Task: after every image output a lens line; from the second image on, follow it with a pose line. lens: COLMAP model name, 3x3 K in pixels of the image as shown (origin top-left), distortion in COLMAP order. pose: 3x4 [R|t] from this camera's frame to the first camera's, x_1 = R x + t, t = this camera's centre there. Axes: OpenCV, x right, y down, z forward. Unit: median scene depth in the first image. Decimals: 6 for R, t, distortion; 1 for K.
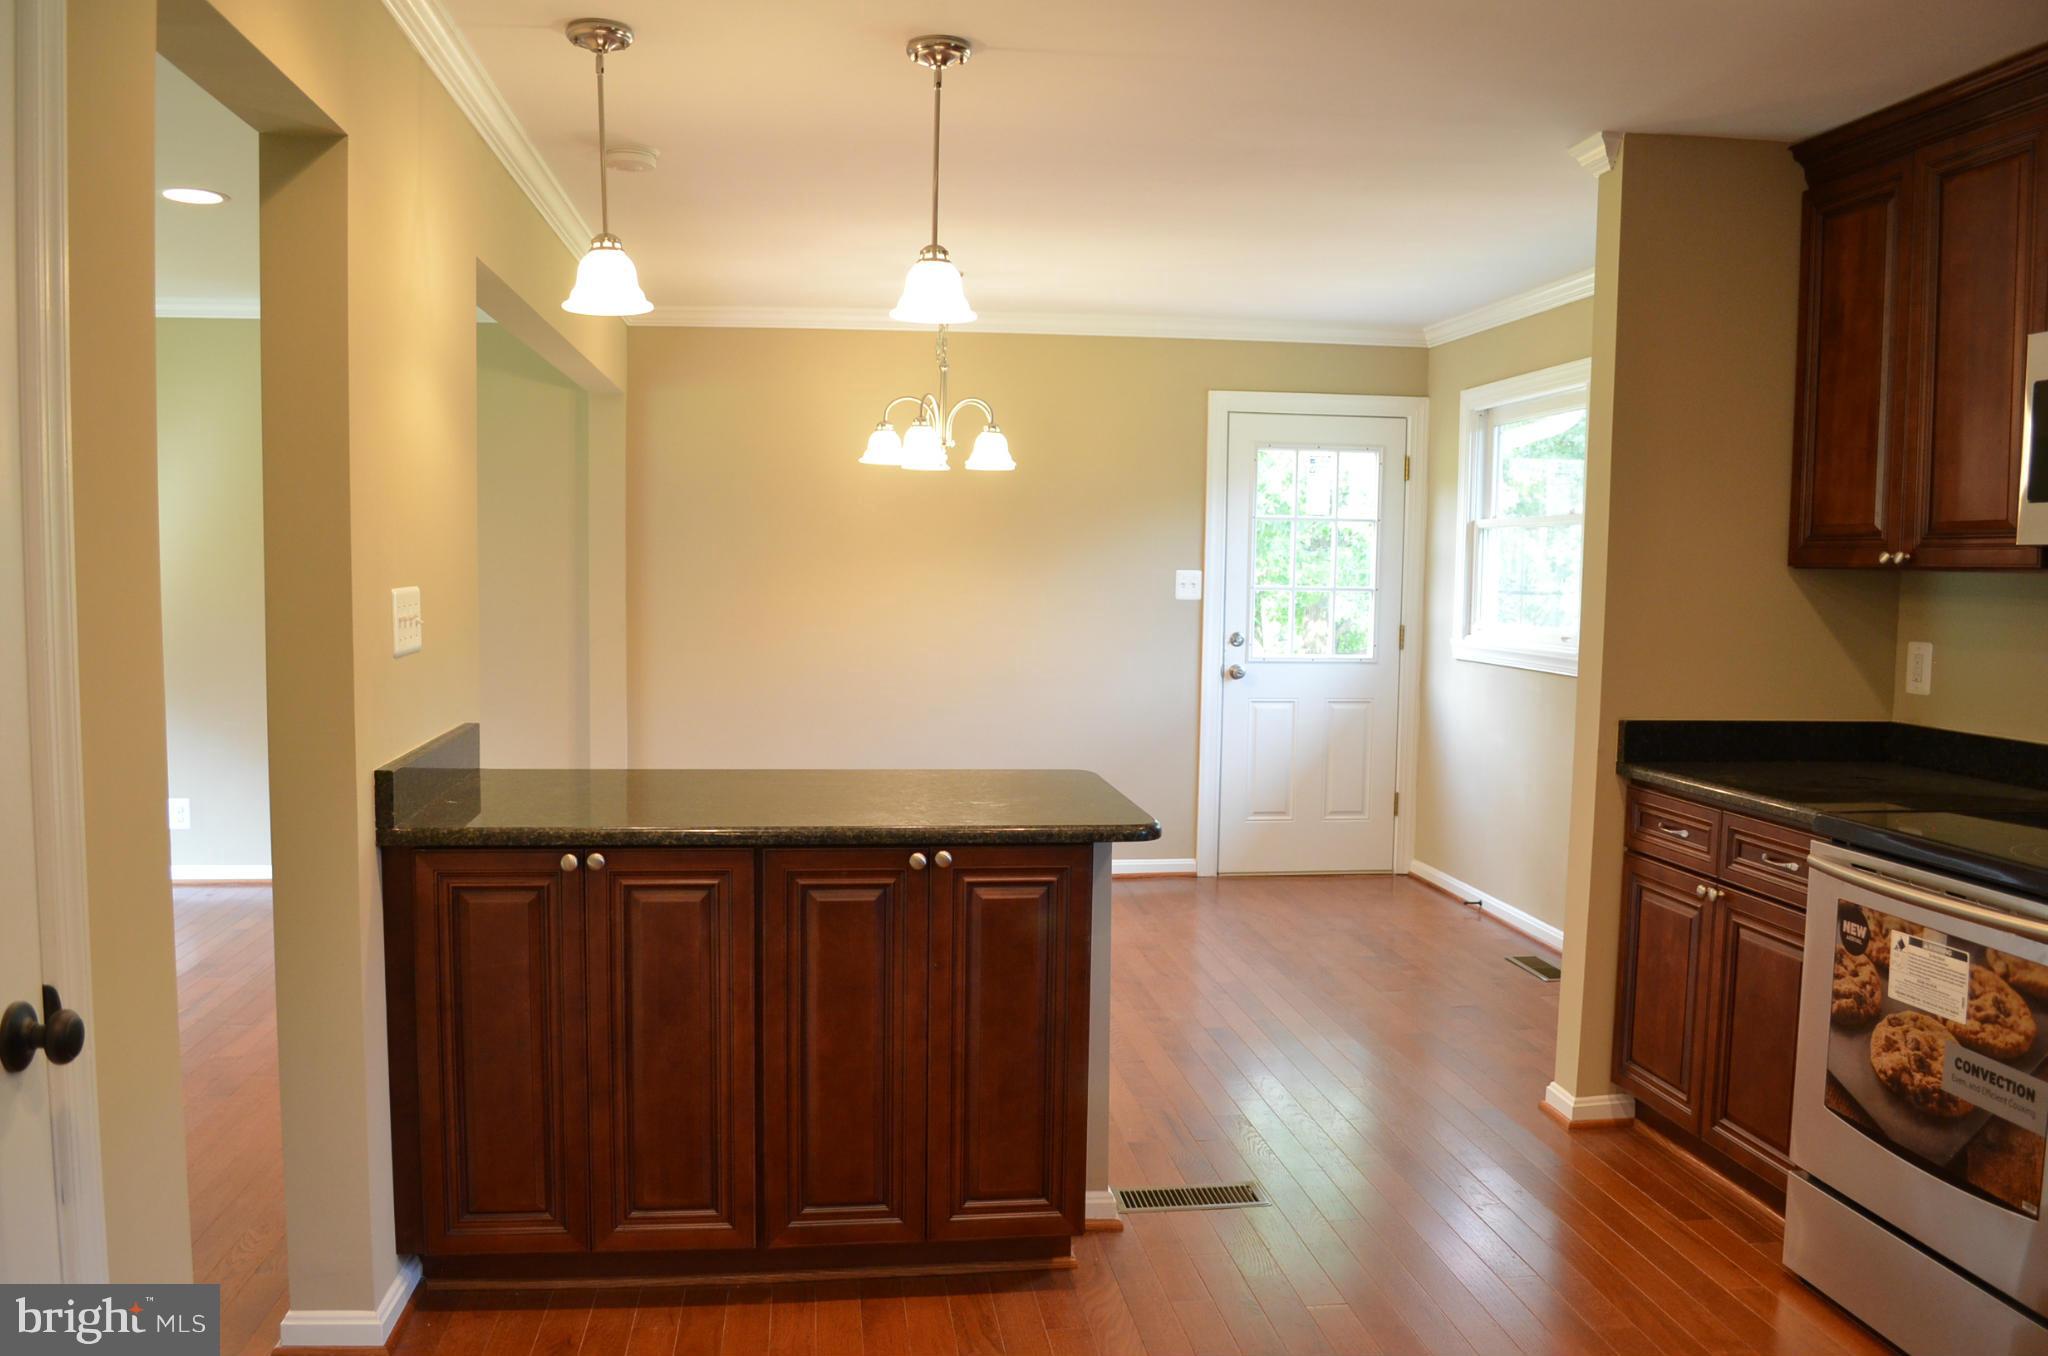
lens RADIAL K [[1609.3, 0, 1020.2], [0, 1609.3, 707.8], [0, 0, 1]] dist [-0.083951, 0.015089]
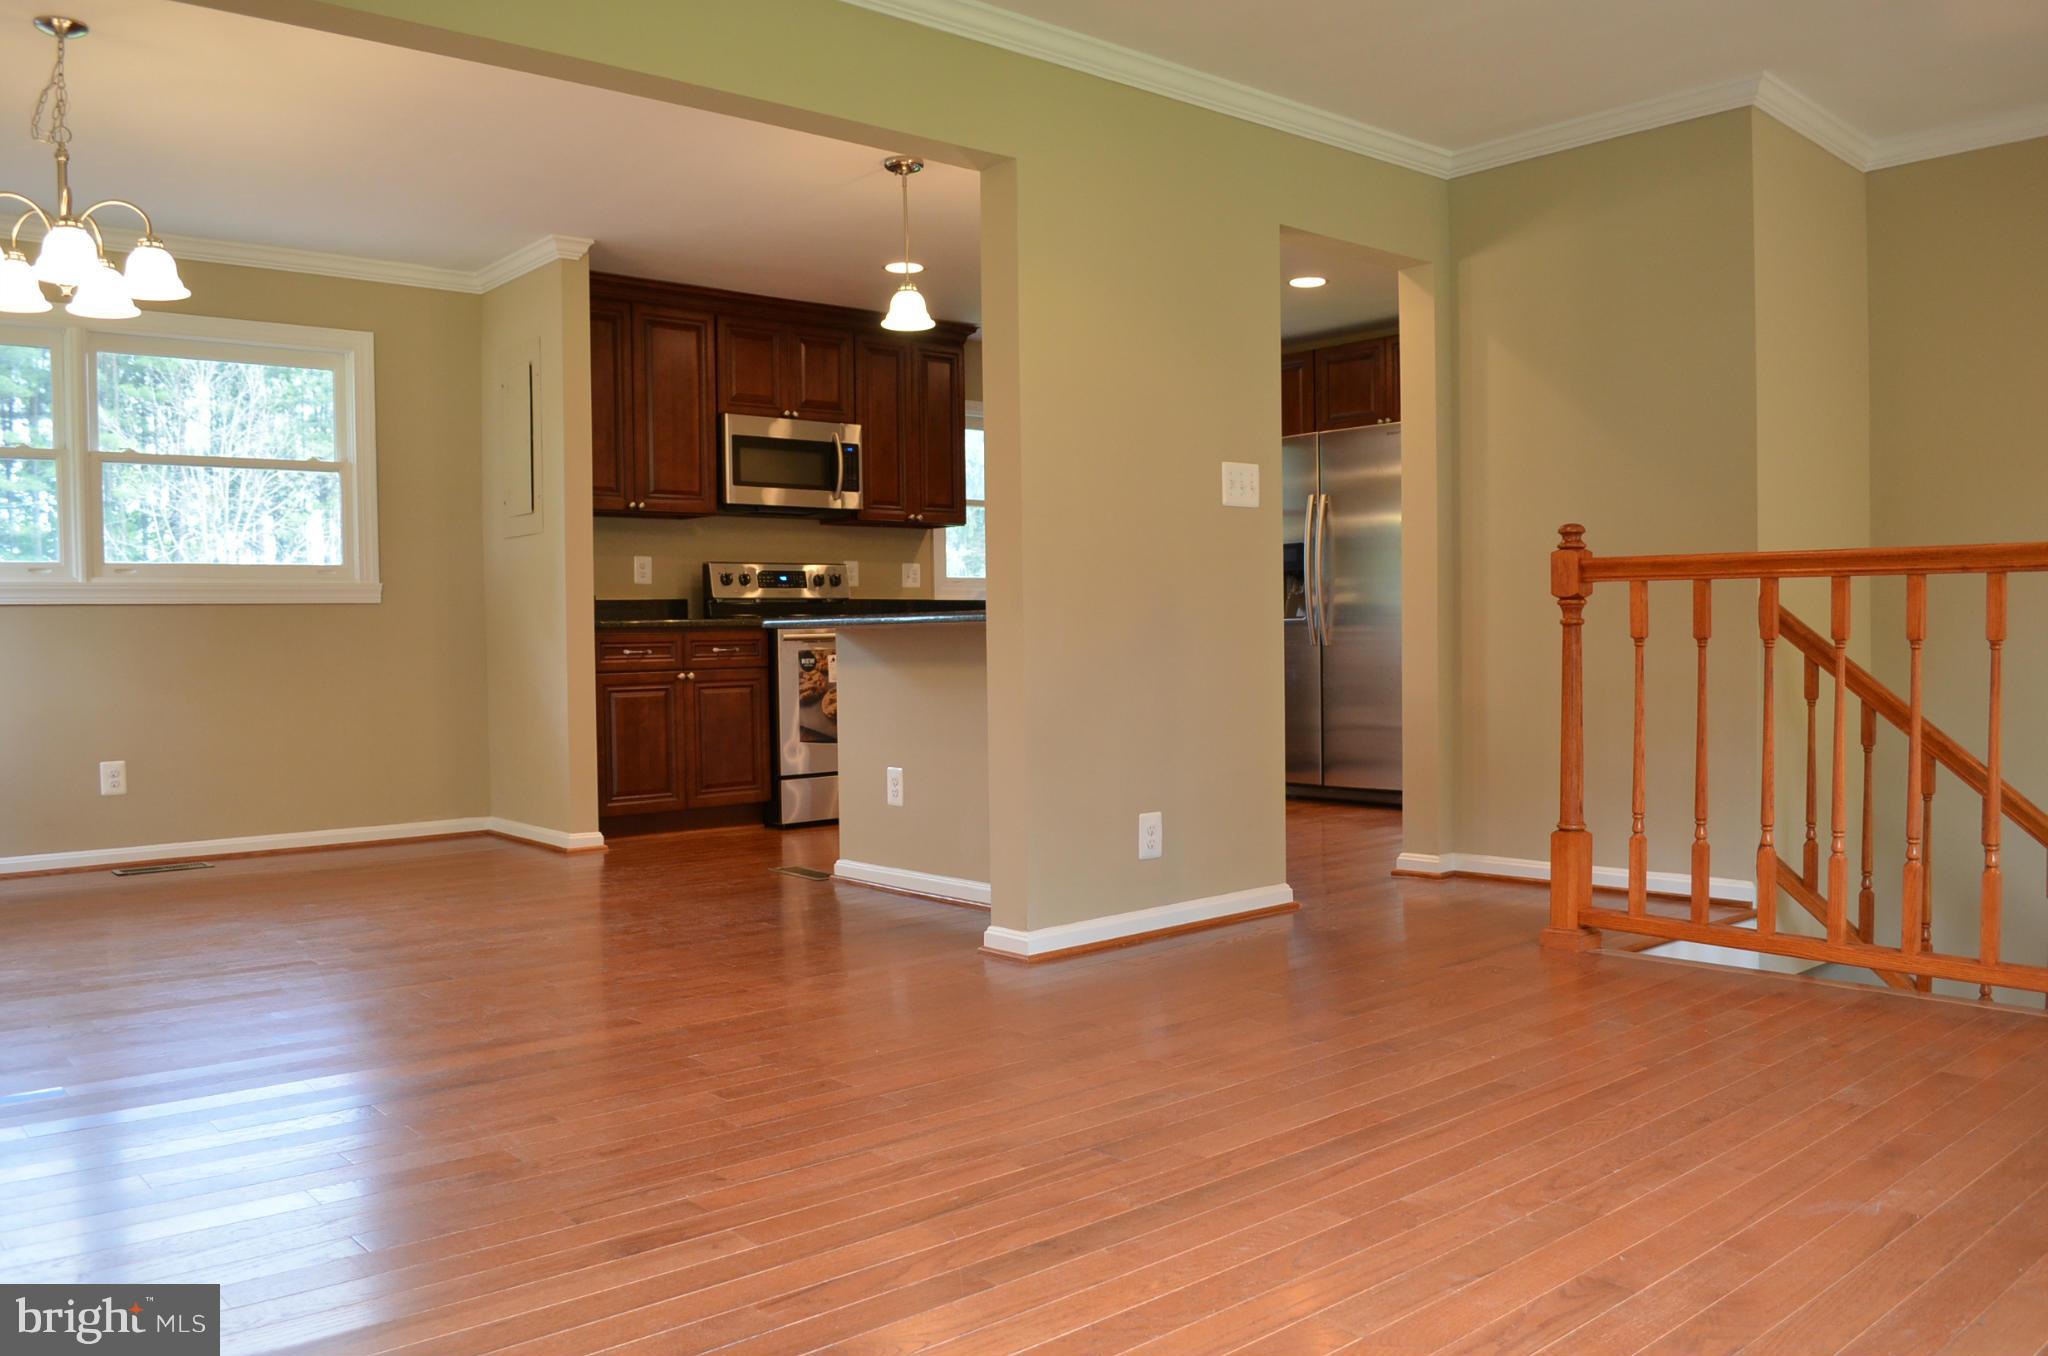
lens RADIAL K [[1609.3, 0, 1020.2], [0, 1609.3, 707.8], [0, 0, 1]] dist [-0.083951, 0.015089]
pose [[-0.550680, -0.045003, 0.833503, -1.639605], [0.080656, 0.991004, 0.106795, -0.022476], [-0.830811, 0.126036, -0.542096, 2.010431]]
